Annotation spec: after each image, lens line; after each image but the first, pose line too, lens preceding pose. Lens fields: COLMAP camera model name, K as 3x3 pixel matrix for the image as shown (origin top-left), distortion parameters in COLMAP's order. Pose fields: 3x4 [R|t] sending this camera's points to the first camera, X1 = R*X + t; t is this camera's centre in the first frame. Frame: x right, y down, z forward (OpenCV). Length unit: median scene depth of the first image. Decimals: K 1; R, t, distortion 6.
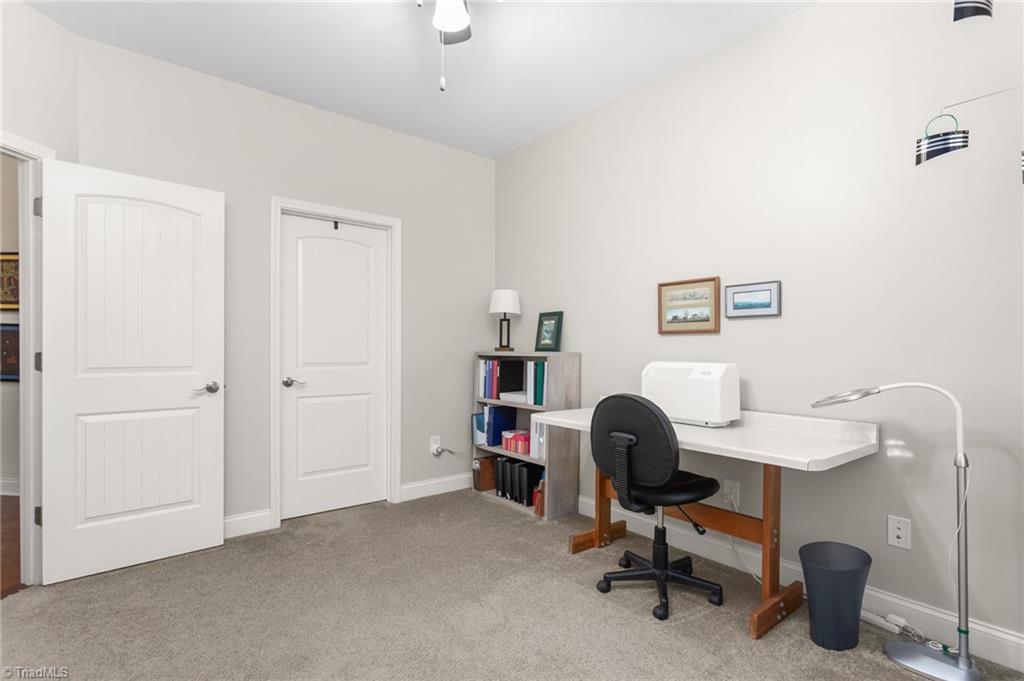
lens RADIAL K [[494.8, 0, 504.4], [0, 494.8, 344.5], [0, 0, 1]] dist [0.002440, -0.000538]
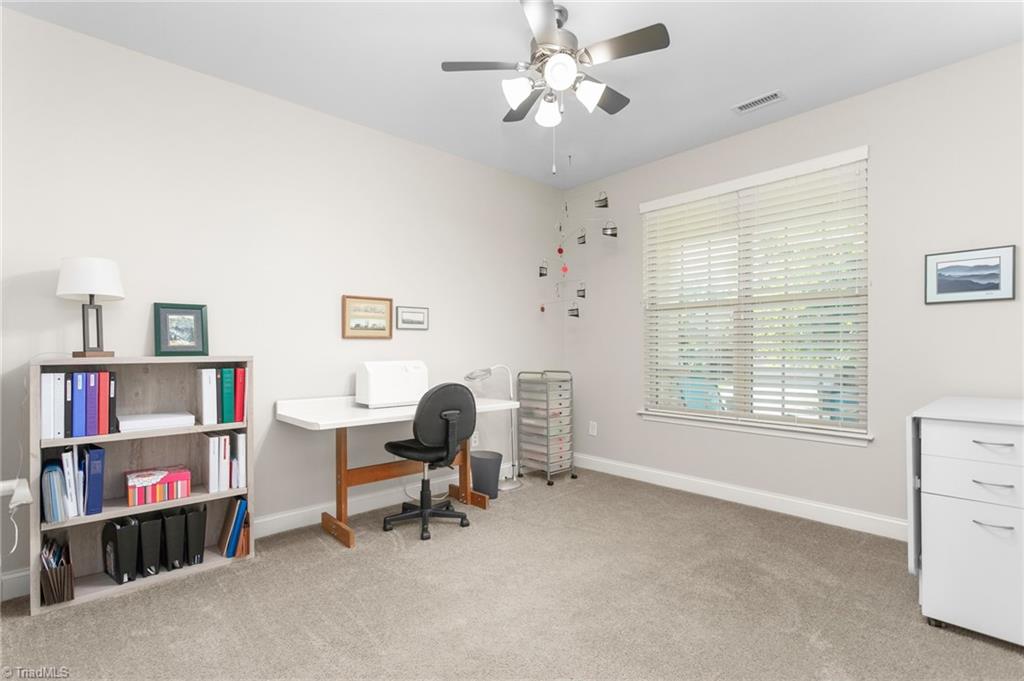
lens RADIAL K [[494.8, 0, 504.8], [0, 494.8, 345.1], [0, 0, 1]] dist [0.002440, -0.000538]
pose [[-0.067726, 0.002876, 0.997700, -0.875737], [-0.006630, 0.999972, -0.003332, -0.004016], [-0.997682, -0.006841, -0.067705, 0.704976]]
